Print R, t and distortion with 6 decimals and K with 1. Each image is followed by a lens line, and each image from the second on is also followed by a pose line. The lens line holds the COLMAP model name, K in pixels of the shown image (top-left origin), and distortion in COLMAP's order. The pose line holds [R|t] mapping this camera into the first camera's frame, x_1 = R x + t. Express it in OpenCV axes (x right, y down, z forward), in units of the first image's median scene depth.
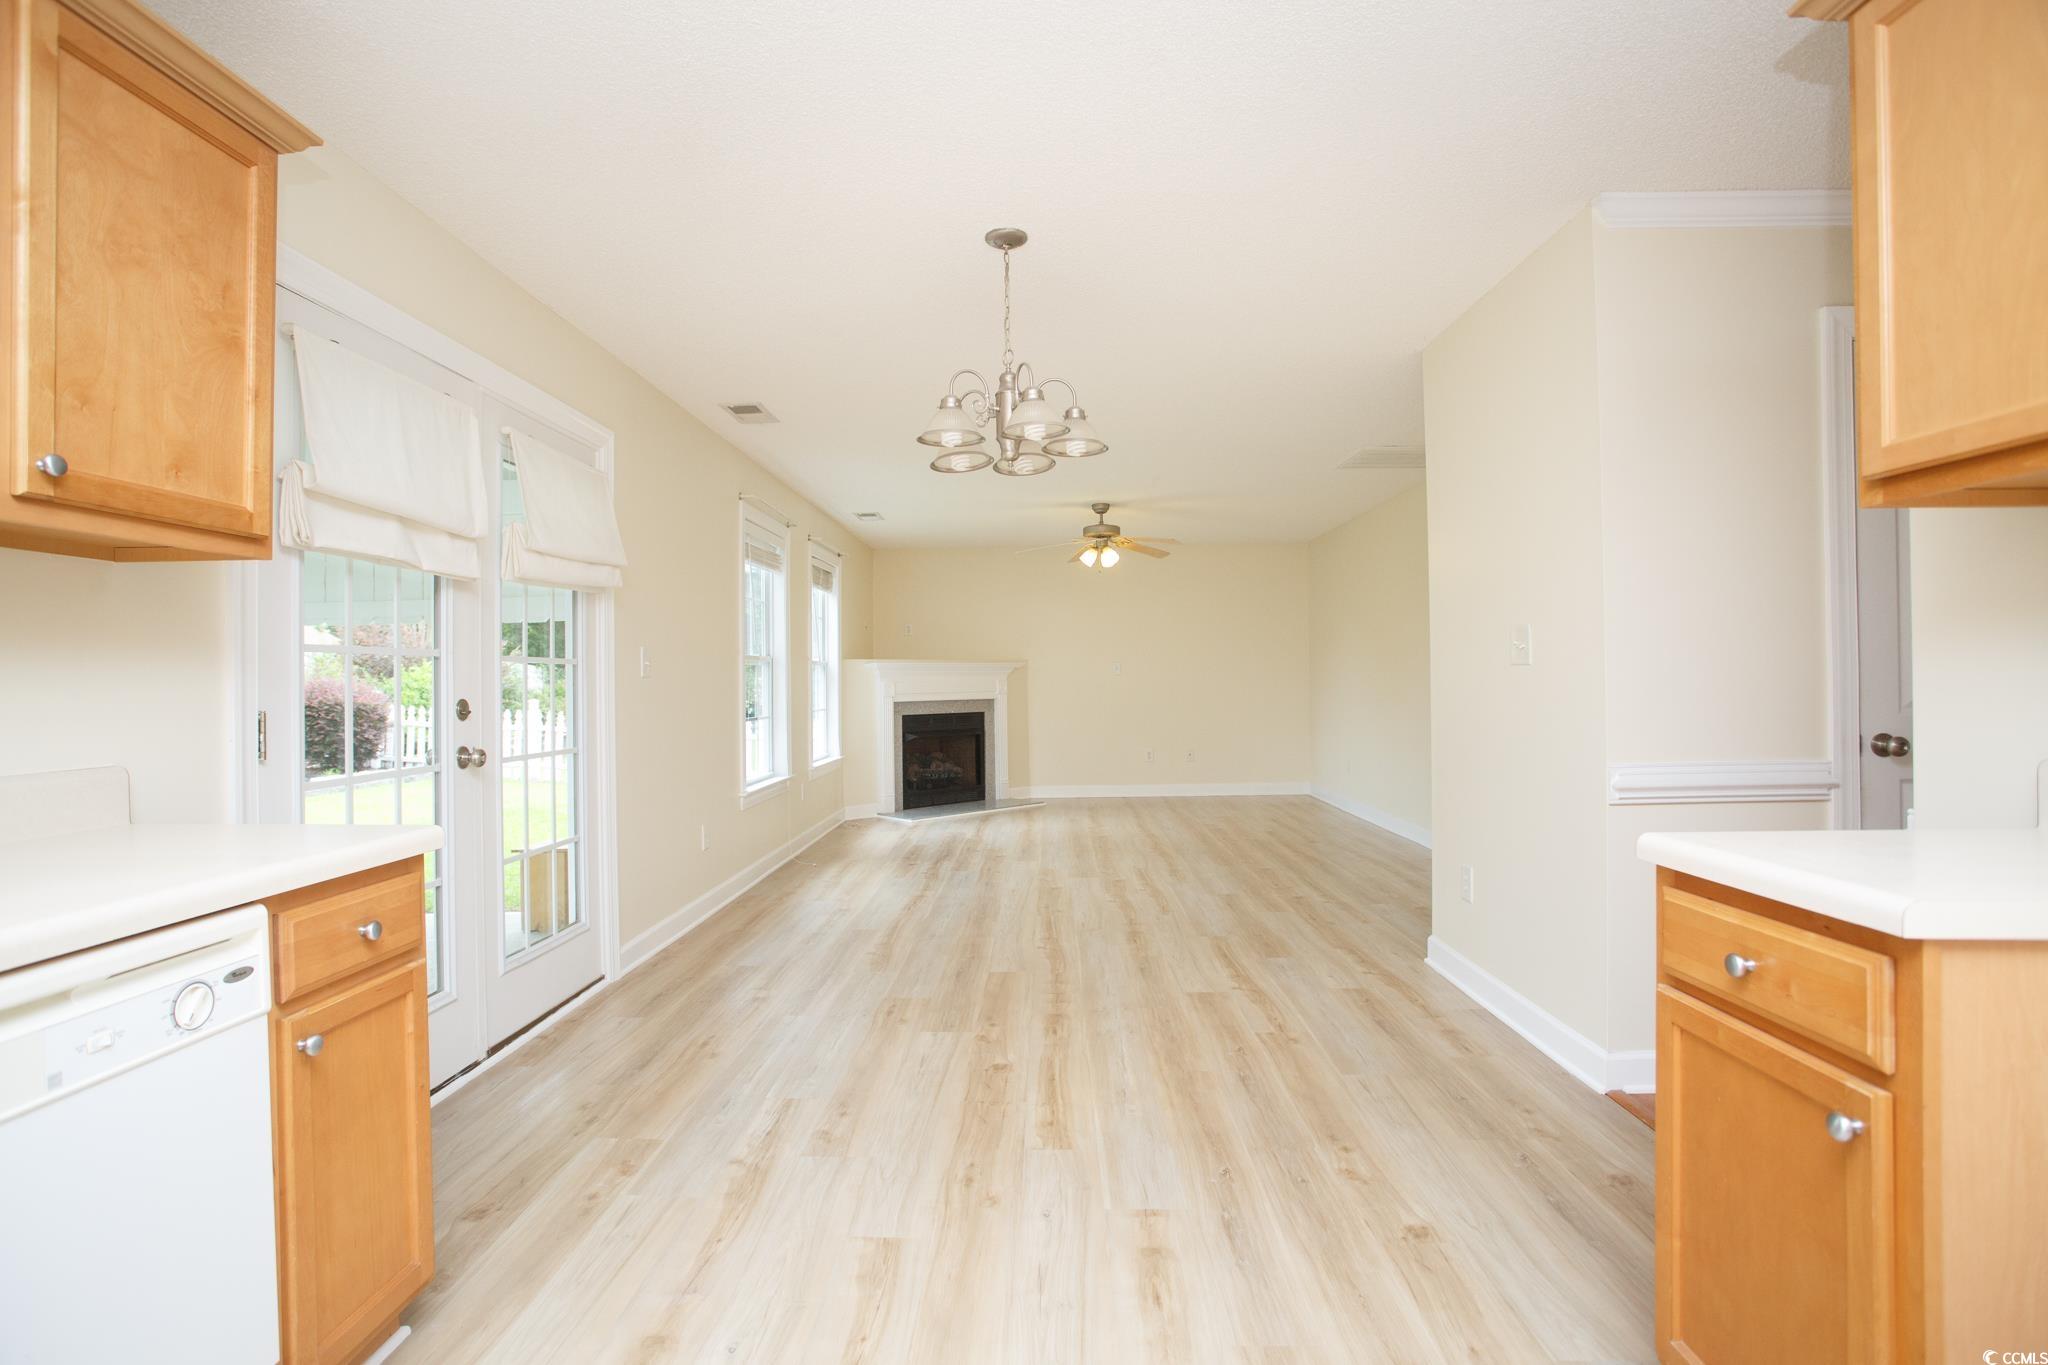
lens RADIAL K [[981.3, 0, 1010.7], [0, 981.3, 668.4], [0, 0, 1]] dist [0.000592, 0.001984]
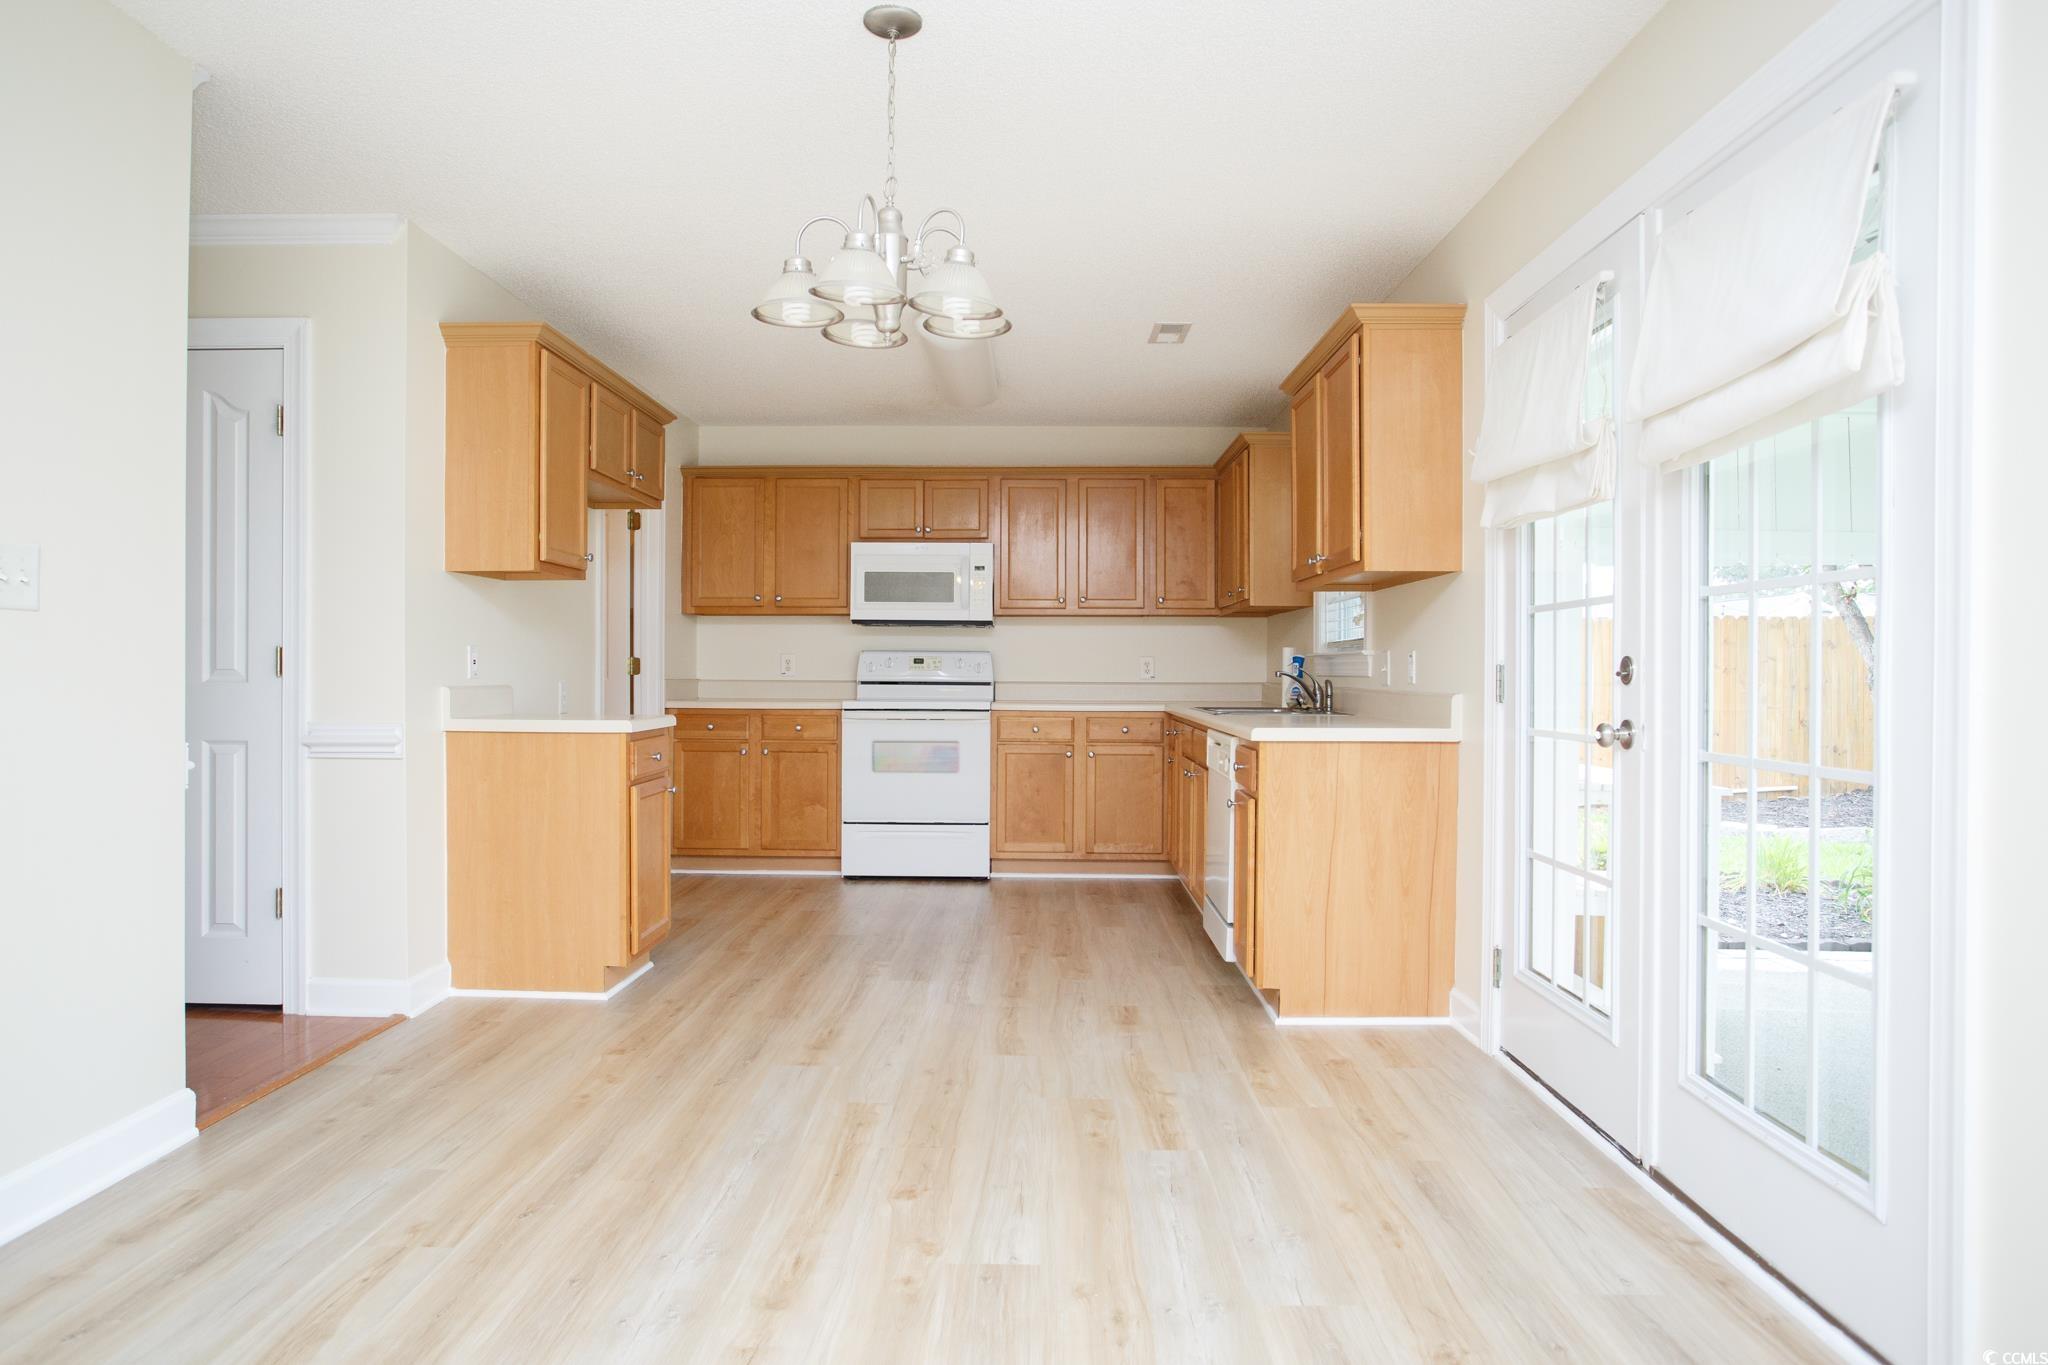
lens RADIAL K [[1250.7, 0, 1014.2], [0, 1250.7, 668.9], [0, 0, 1]] dist [-0.016596, 0.010182]
pose [[-0.999861, 0.007638, -0.014808, -0.076954], [0.007873, 0.999842, -0.015906, 0.051690], [0.014684, -0.016020, -0.999764, 1.893759]]
